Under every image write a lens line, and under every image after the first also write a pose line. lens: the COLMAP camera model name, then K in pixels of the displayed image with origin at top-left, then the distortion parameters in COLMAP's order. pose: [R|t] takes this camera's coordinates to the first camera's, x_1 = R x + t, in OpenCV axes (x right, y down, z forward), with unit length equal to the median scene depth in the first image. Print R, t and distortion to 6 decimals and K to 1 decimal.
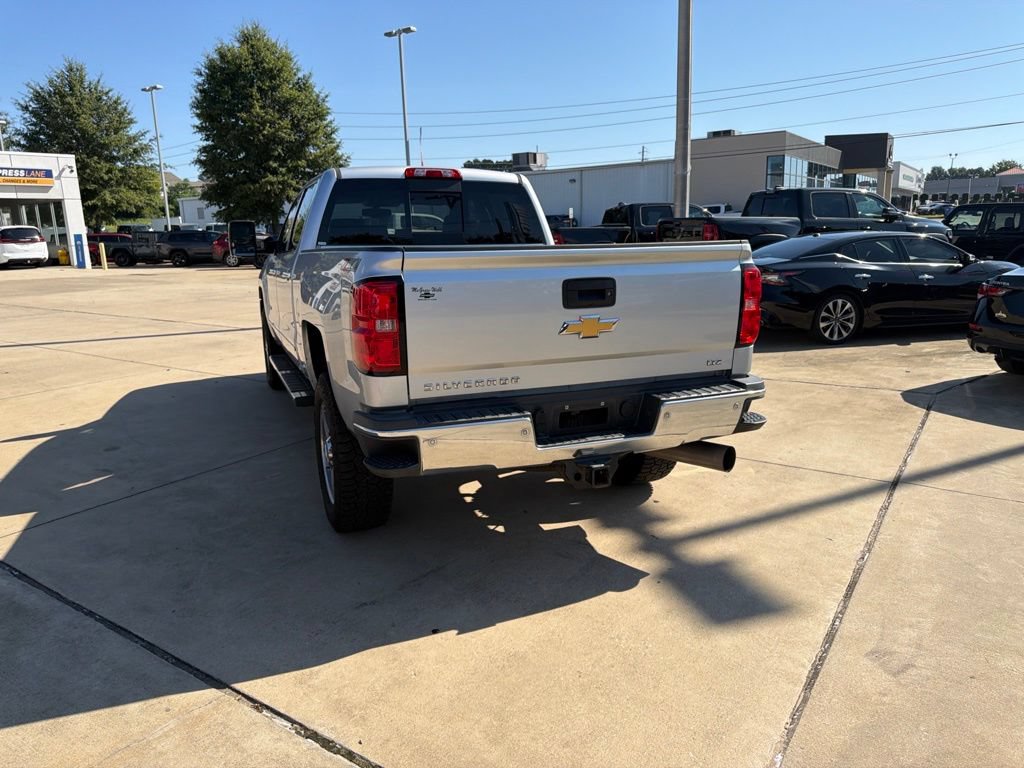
lens RADIAL K [[726.1, 0, 505.2], [0, 726.1, 388.1], [0, 0, 1]] dist [0.036884, -0.046977]
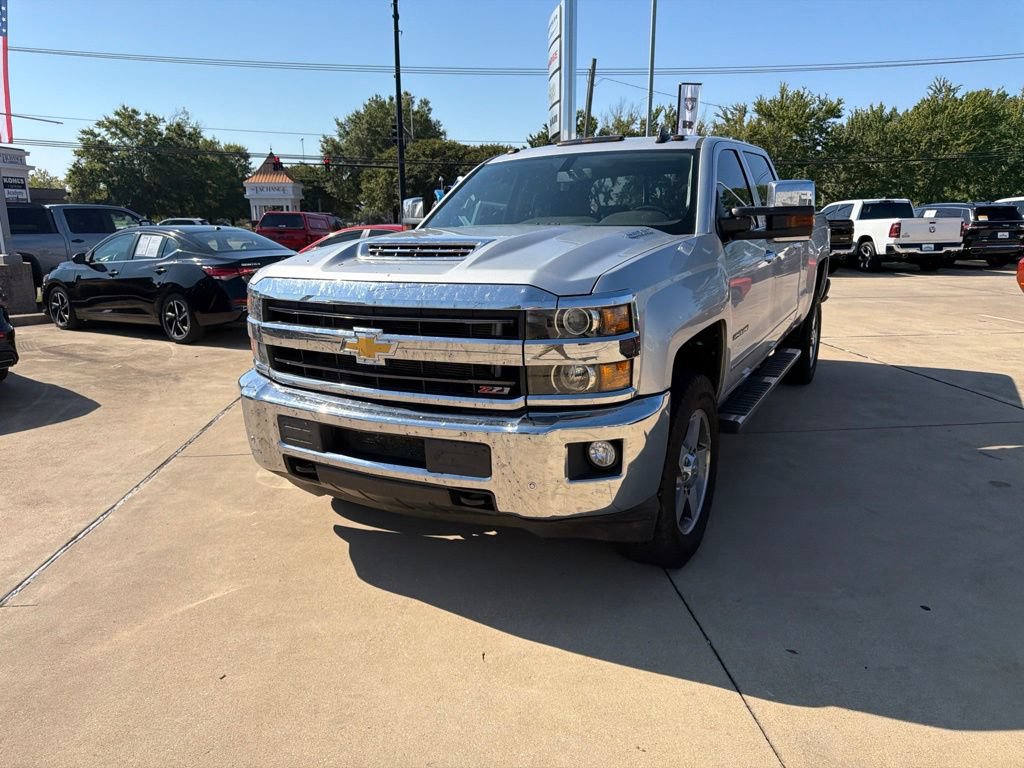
lens RADIAL K [[726.1, 0, 506.4], [0, 726.1, 384.5], [0, 0, 1]] dist [0.036884, -0.046977]
pose [[-0.625329, -0.148730, 0.766057, -0.912375], [0.191577, 0.922369, 0.335461, -0.420275], [-0.756480, 0.356532, -0.548290, 2.053907]]
